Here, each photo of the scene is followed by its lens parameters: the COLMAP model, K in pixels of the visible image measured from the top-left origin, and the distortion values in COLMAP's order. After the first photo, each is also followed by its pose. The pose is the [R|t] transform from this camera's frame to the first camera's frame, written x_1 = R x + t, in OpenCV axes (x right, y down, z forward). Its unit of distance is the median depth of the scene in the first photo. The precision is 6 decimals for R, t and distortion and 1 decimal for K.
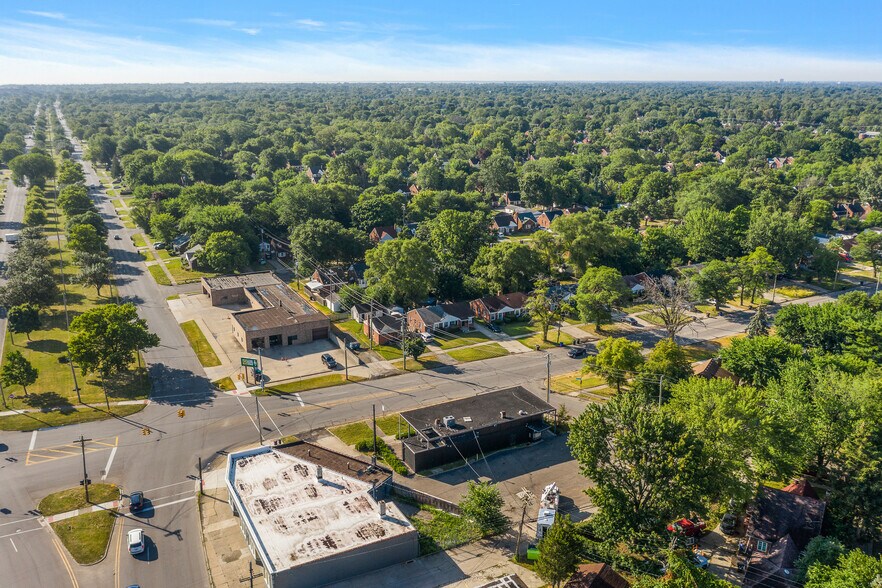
lens RADIAL K [[729.3, 0, 441.0], [0, 729.3, 294.0], [0, 0, 1]] dist [-0.004822, 0.001574]
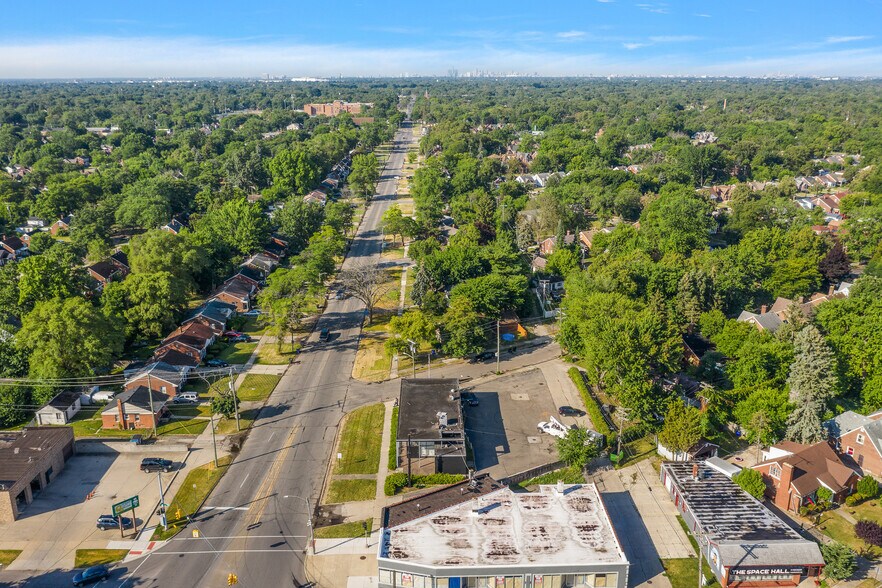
lens RADIAL K [[729.3, 0, 441.0], [0, 729.3, 294.0], [0, 0, 1]] dist [-0.004822, 0.001574]
pose [[0.446904, -0.259535, 0.856107, -0.705267], [0.257645, 0.953783, 0.154651, -0.132230], [-0.856677, 0.151458, 0.493117, 0.406011]]
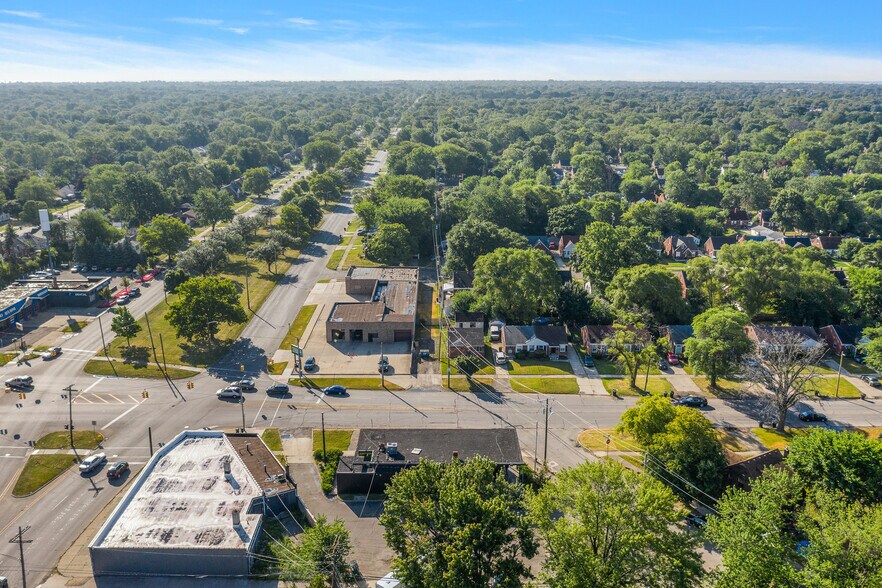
lens RADIAL K [[721.4, 0, 459.0], [0, 721.4, 319.0], [0, 0, 1]] dist [0.015240, 0.007443]
pose [[0.900508, 0.153018, -0.407027, 0.382686], [-0.138363, 0.988220, 0.065399, -0.055306], [0.412240, -0.002575, 0.911072, 0.157889]]
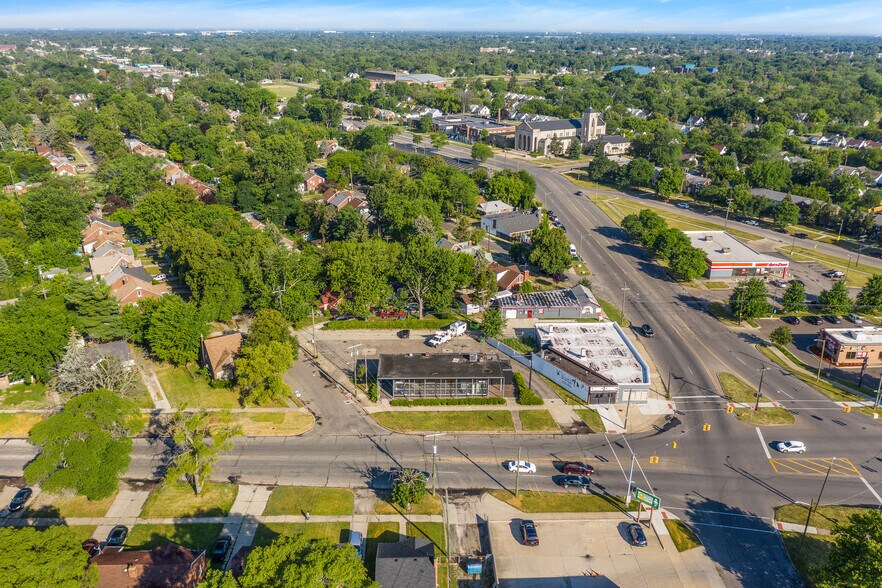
lens RADIAL K [[693.5, 0, 438.7], [0, 693.5, 295.7], [0, 0, 1]] dist [-0.004456, -0.000537]
pose [[-0.899531, -0.163396, 0.405148, -0.343304], [0.117908, 0.802191, 0.585310, -0.525705], [-0.420643, 0.574275, -0.702330, 1.547293]]
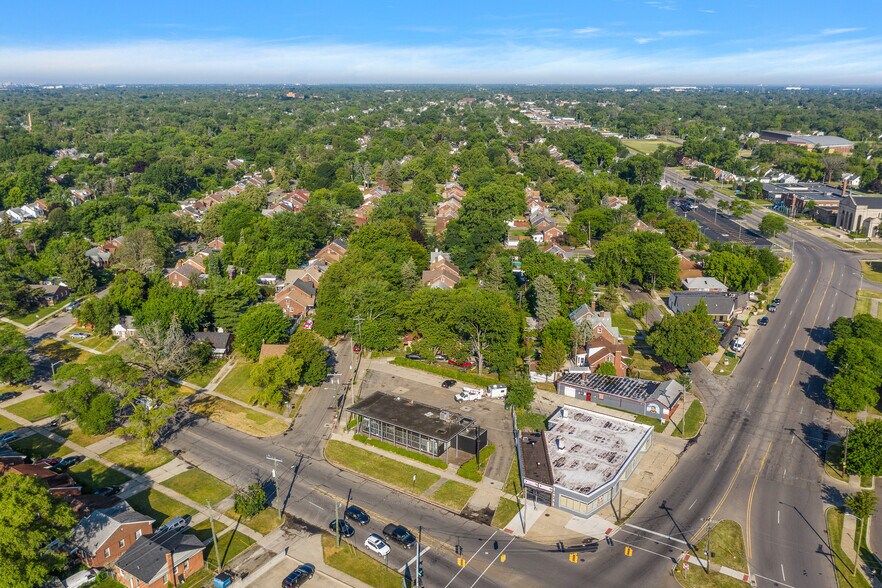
lens RADIAL K [[706.9, 0, 441.0], [0, 706.9, 294.0], [0, 0, 1]] dist [-0.016696, -0.000557]
pose [[-0.492998, -0.252770, 0.832502, -0.786290], [0.244747, 0.877933, 0.411501, -0.420442], [-0.834896, 0.406622, -0.370954, 1.169666]]
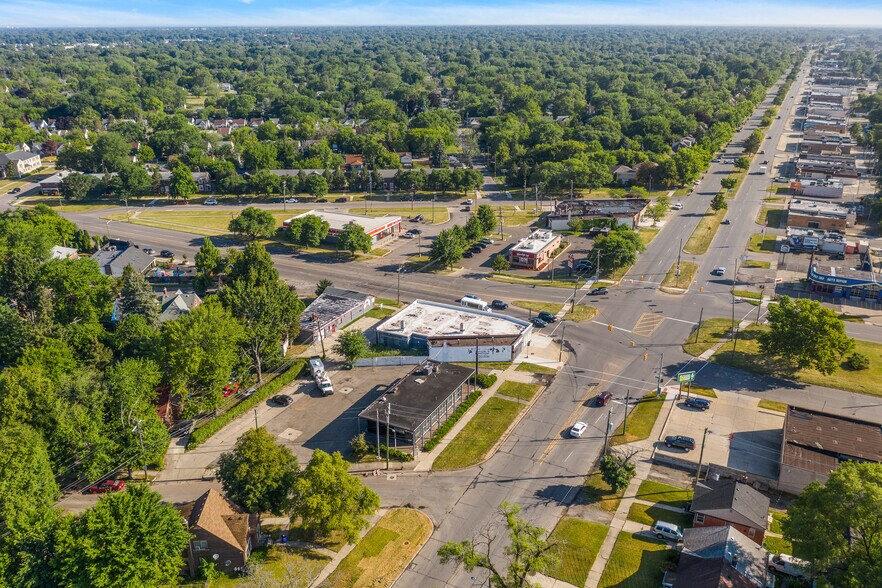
lens RADIAL K [[706.9, 0, 441.0], [0, 706.9, 294.0], [0, 0, 1]] dist [-0.016696, -0.000557]
pose [[-0.817109, 0.209859, -0.536928, 0.494936], [-0.161557, 0.810703, 0.562725, -0.485736], [0.553383, 0.546552, -0.628529, 1.426097]]
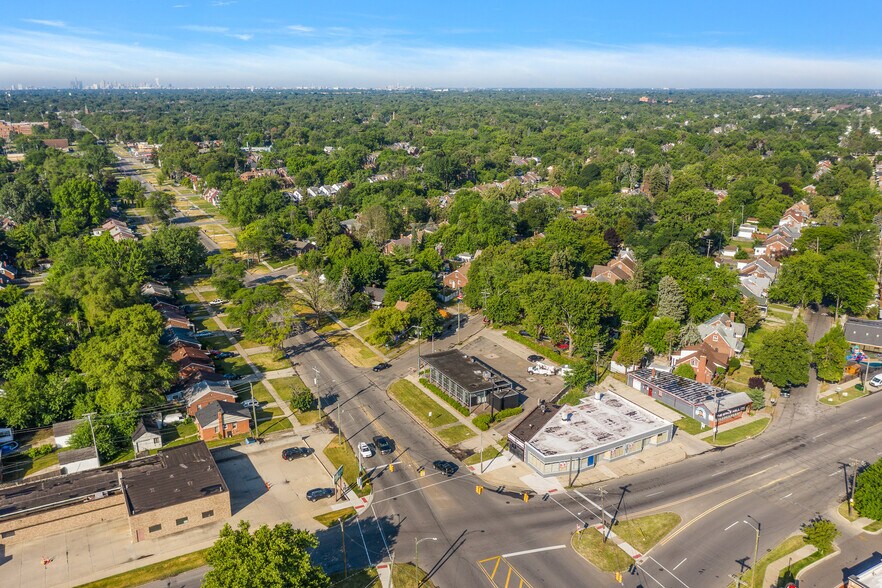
lens RADIAL K [[706.9, 0, 441.0], [0, 706.9, 294.0], [0, 0, 1]] dist [-0.016696, -0.000557]
pose [[-0.020497, -0.284103, 0.958575, -1.062127], [0.284453, 0.917495, 0.278010, -0.315029], [-0.958471, 0.278368, 0.062008, 0.824010]]
